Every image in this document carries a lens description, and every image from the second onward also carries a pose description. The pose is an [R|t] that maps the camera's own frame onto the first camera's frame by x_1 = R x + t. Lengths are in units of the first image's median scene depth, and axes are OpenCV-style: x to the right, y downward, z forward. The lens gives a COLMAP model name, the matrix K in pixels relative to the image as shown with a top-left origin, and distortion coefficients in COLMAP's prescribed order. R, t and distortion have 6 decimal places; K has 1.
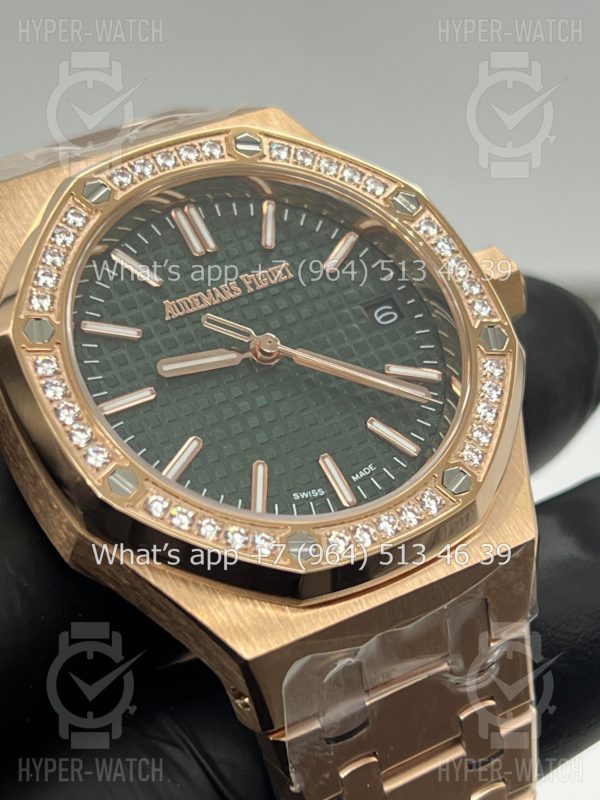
lens RADIAL K [[1894.2, 0, 303.3], [0, 1894.2, 398.4], [0, 0, 1]] dist [0.138790, 0.000000]
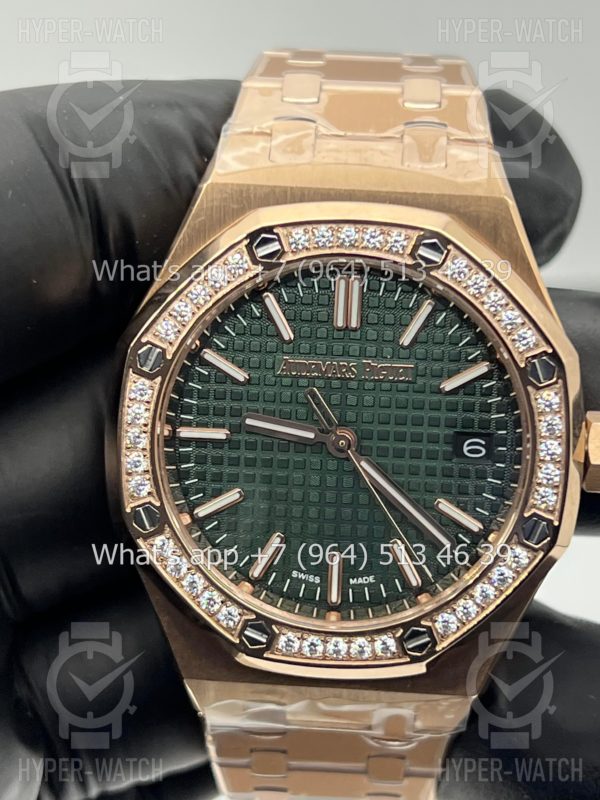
lens RADIAL K [[1894.2, 0, 283.9], [0, 1894.2, 403.0], [0, 0, 1]] dist [0.138790, 0.000000]
pose [[0.818958, 0.525381, -0.230829, 0.196901], [-0.331594, 0.761546, 0.556860, -0.649950], [0.468351, -0.379504, 0.797887, 0.105761]]
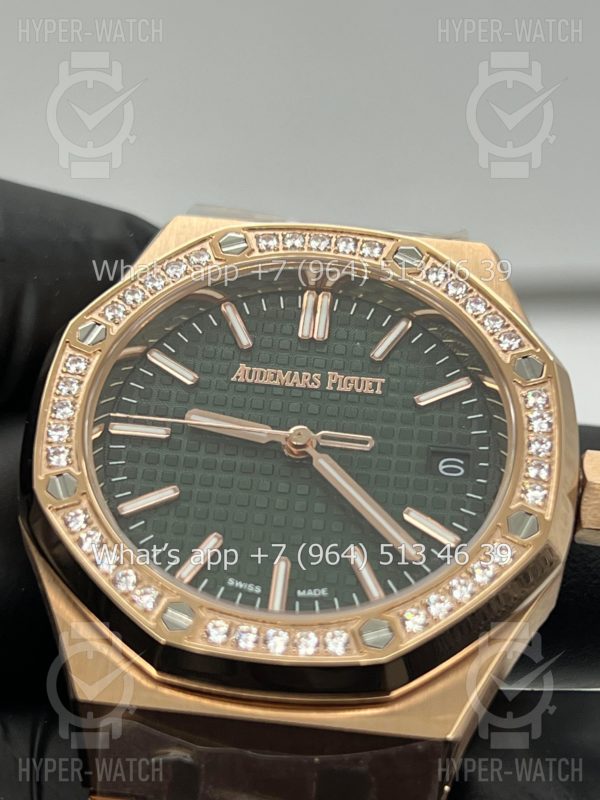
lens RADIAL K [[1894.2, 0, 296.2], [0, 1894.2, 401.0], [0, 0, 1]] dist [0.138790, 0.000000]
pose [[0.793232, 0.334162, -0.509037, 0.460480], [-0.405174, 0.913694, -0.031579, -0.014009], [0.454552, 0.231298, 0.860165, 0.168458]]
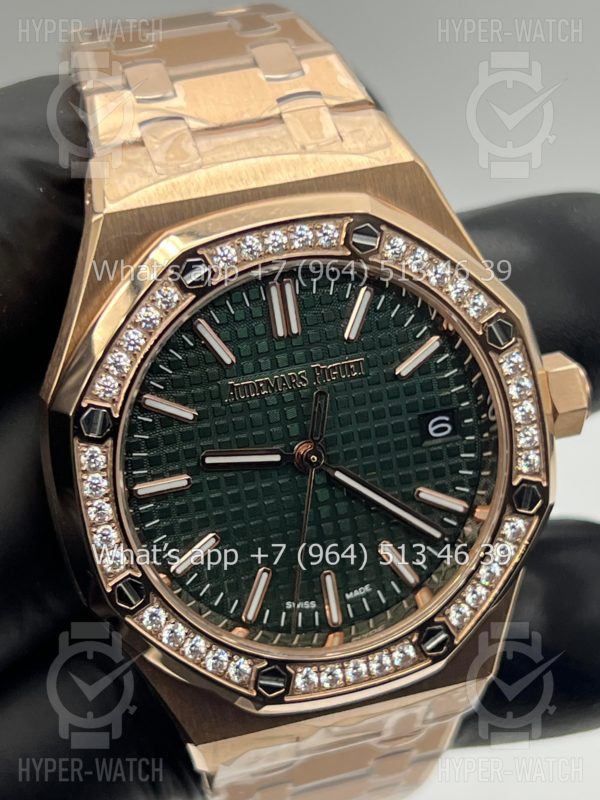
lens RADIAL K [[1894.2, 0, 296.1], [0, 1894.2, 401.6], [0, 0, 1]] dist [0.138790, 0.000000]
pose [[0.947205, 0.318394, 0.037784, -0.074945], [-0.288163, 0.793691, 0.535739, -0.598927], [0.140588, -0.518343, 0.843538, 0.144353]]
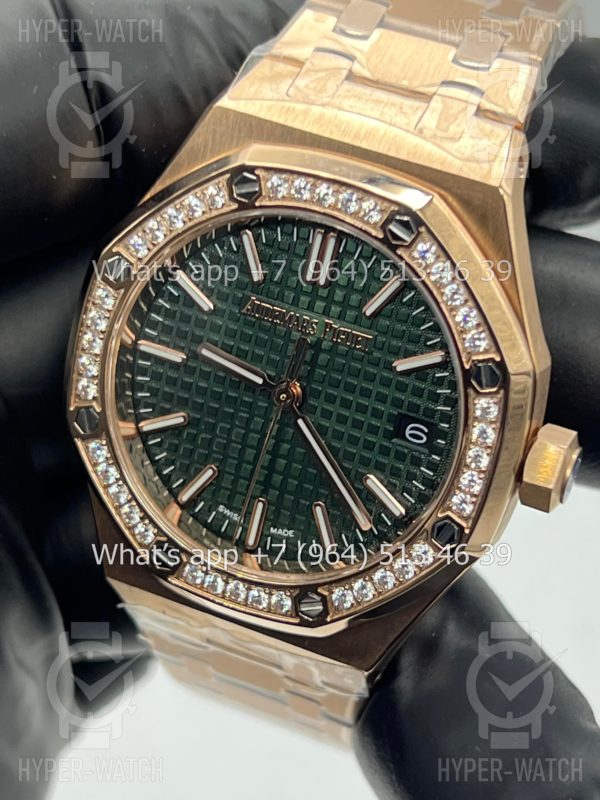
lens RADIAL K [[1894.2, 0, 299.6], [0, 1894.2, 415.3], [0, 0, 1]] dist [0.138790, 0.000000]
pose [[0.598848, 0.733478, -0.321544, 0.346236], [-0.328375, 0.591079, 0.736747, -0.828796], [0.730446, -0.335612, 0.594822, 0.347799]]
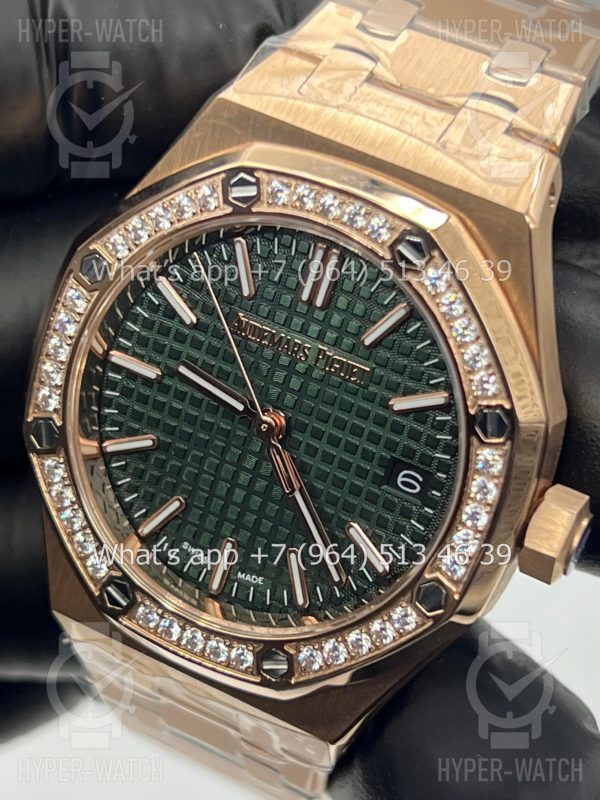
lens RADIAL K [[1894.2, 0, 301.4], [0, 1894.2, 407.9], [0, 0, 1]] dist [0.138790, 0.000000]
pose [[0.529277, 0.776685, -0.341505, 0.316833], [-0.375530, 0.575380, 0.726578, -0.748749], [0.760817, -0.256315, 0.596204, 0.429720]]
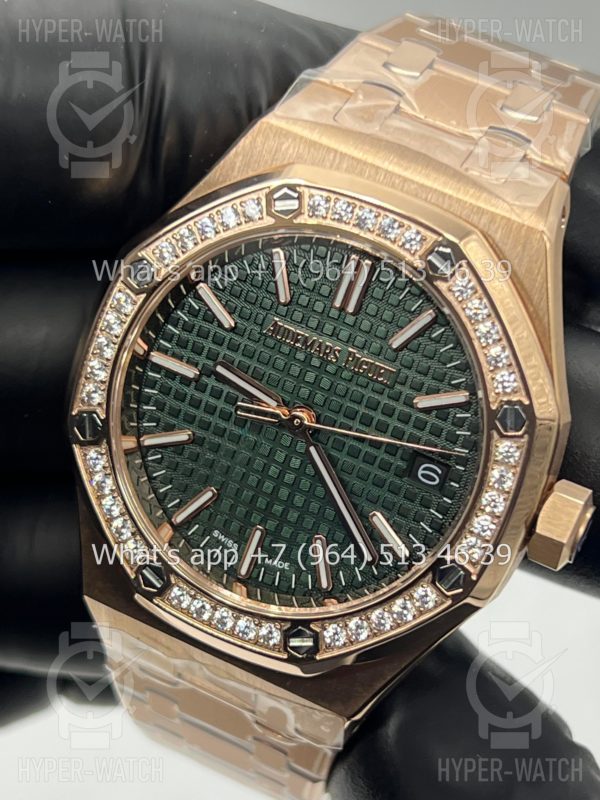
lens RADIAL K [[1894.2, 0, 301.6], [0, 1894.2, 418.3], [0, 0, 1]] dist [0.138790, 0.000000]
pose [[0.534521, 0.769426, -0.349672, 0.352376], [-0.438995, 0.606311, 0.663077, -0.733494], [0.722198, -0.200924, 0.661860, 0.294167]]
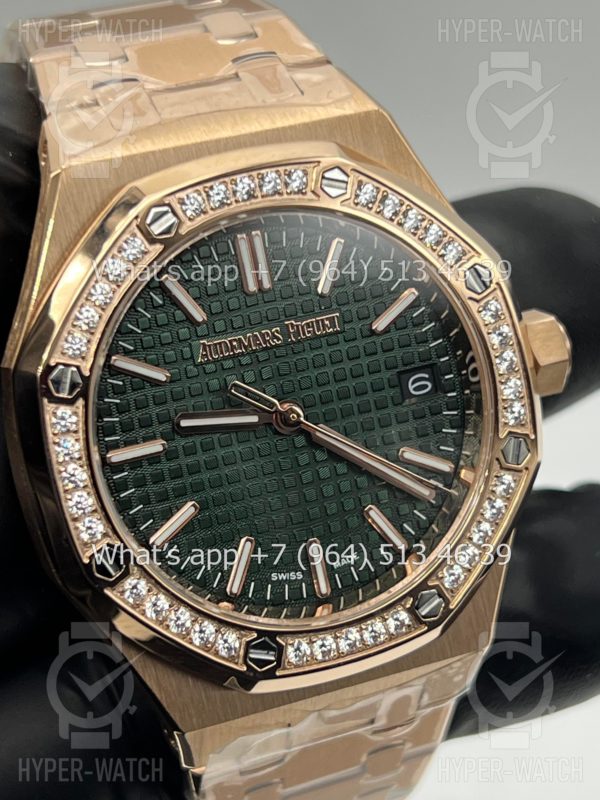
lens RADIAL K [[1894.2, 0, 297.9], [0, 1894.2, 401.6], [0, 0, 1]] dist [0.138790, 0.000000]
pose [[0.960446, 0.271488, 0.061945, -0.077871], [-0.270336, 0.855686, 0.441271, -0.468040], [0.066794, -0.440563, 0.895233, 0.121289]]
